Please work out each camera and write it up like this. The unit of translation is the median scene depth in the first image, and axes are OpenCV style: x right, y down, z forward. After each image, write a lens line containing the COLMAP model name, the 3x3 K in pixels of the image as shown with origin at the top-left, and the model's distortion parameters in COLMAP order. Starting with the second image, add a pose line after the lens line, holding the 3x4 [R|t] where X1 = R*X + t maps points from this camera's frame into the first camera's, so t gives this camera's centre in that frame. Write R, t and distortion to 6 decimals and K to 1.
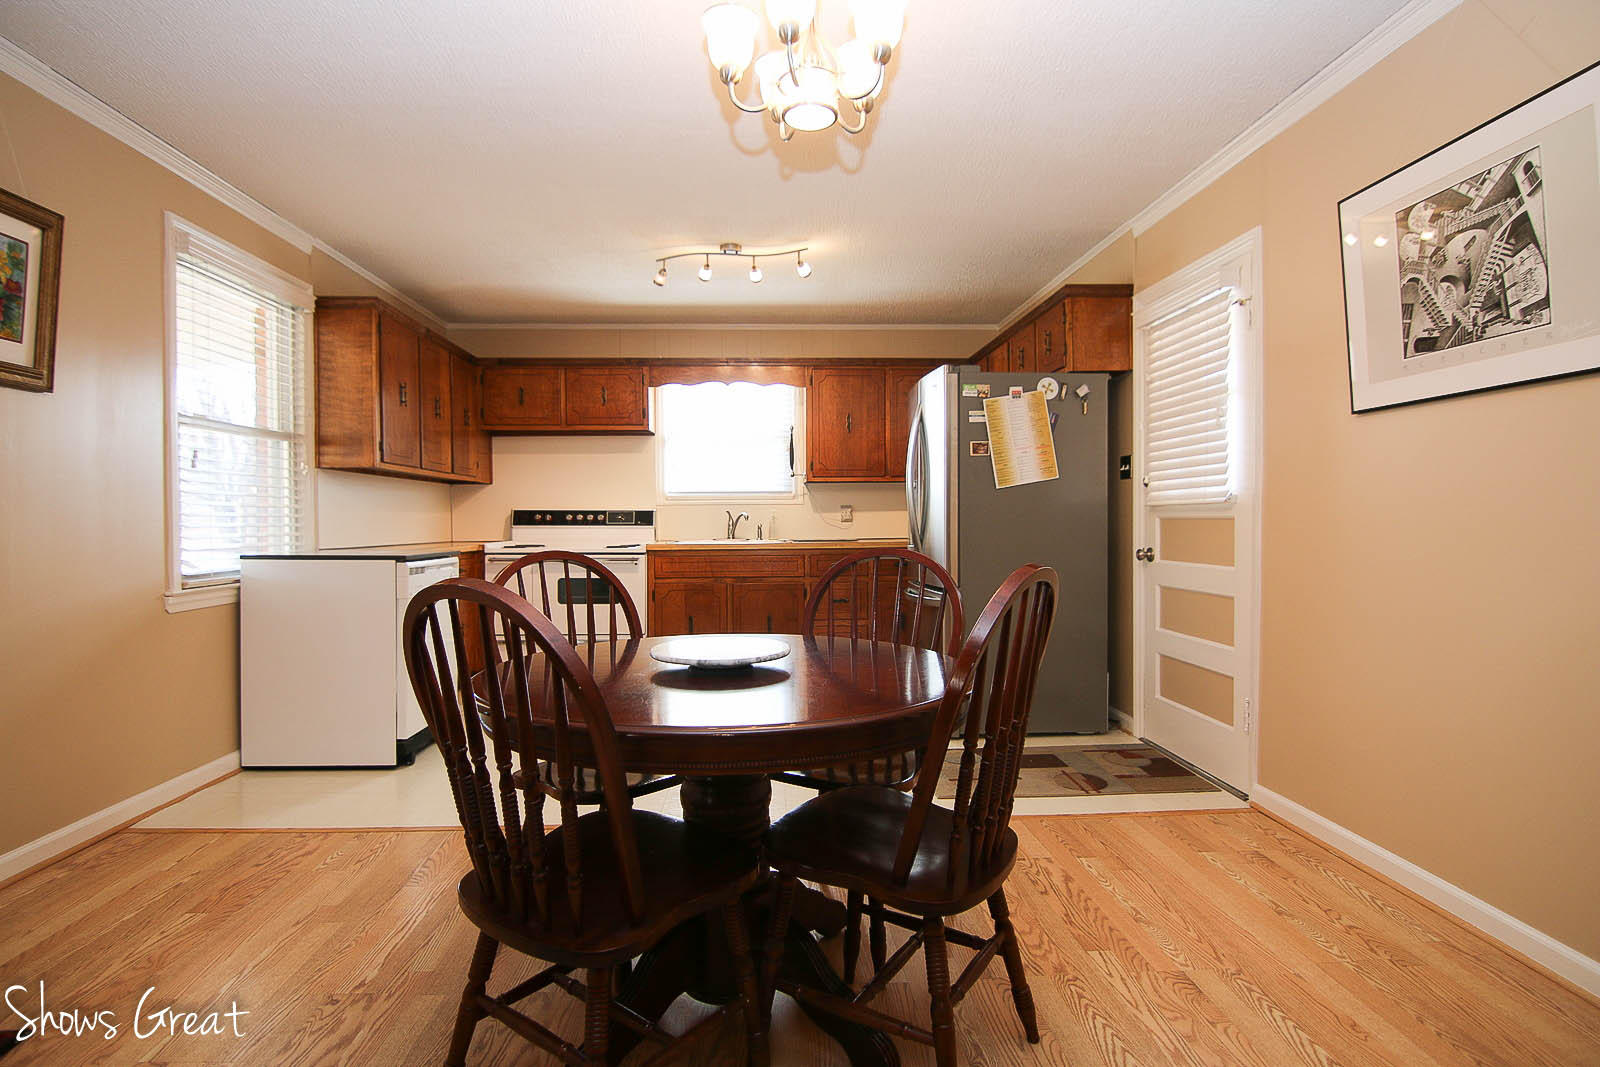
lens RADIAL K [[812.8, 0, 806.7], [0, 812.8, 529.3], [0, 0, 1]] dist [-0.020803, -0.005664]
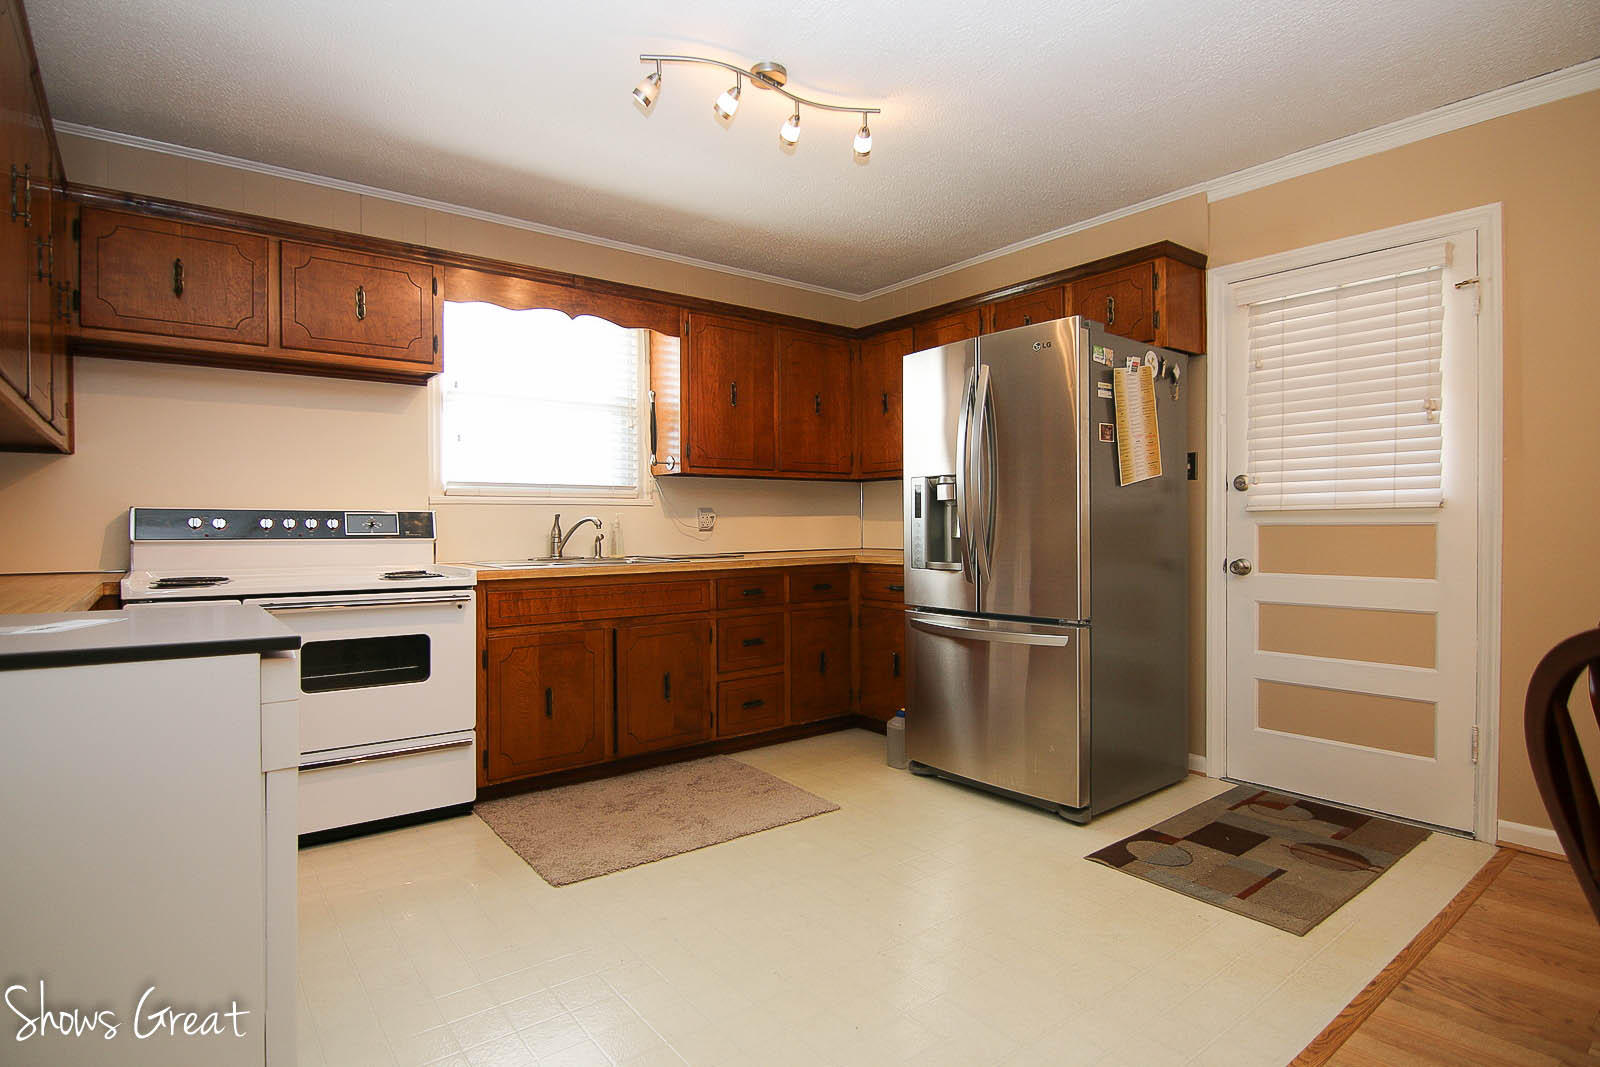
lens RADIAL K [[812.8, 0, 805.6], [0, 812.8, 529.3], [0, 0, 1]] dist [-0.020803, -0.005664]
pose [[0.821635, -0.000587, 0.570013, -0.325909], [0.007995, 0.999913, -0.010495, -0.002901], [-0.569957, 0.013181, 0.821569, 0.394233]]
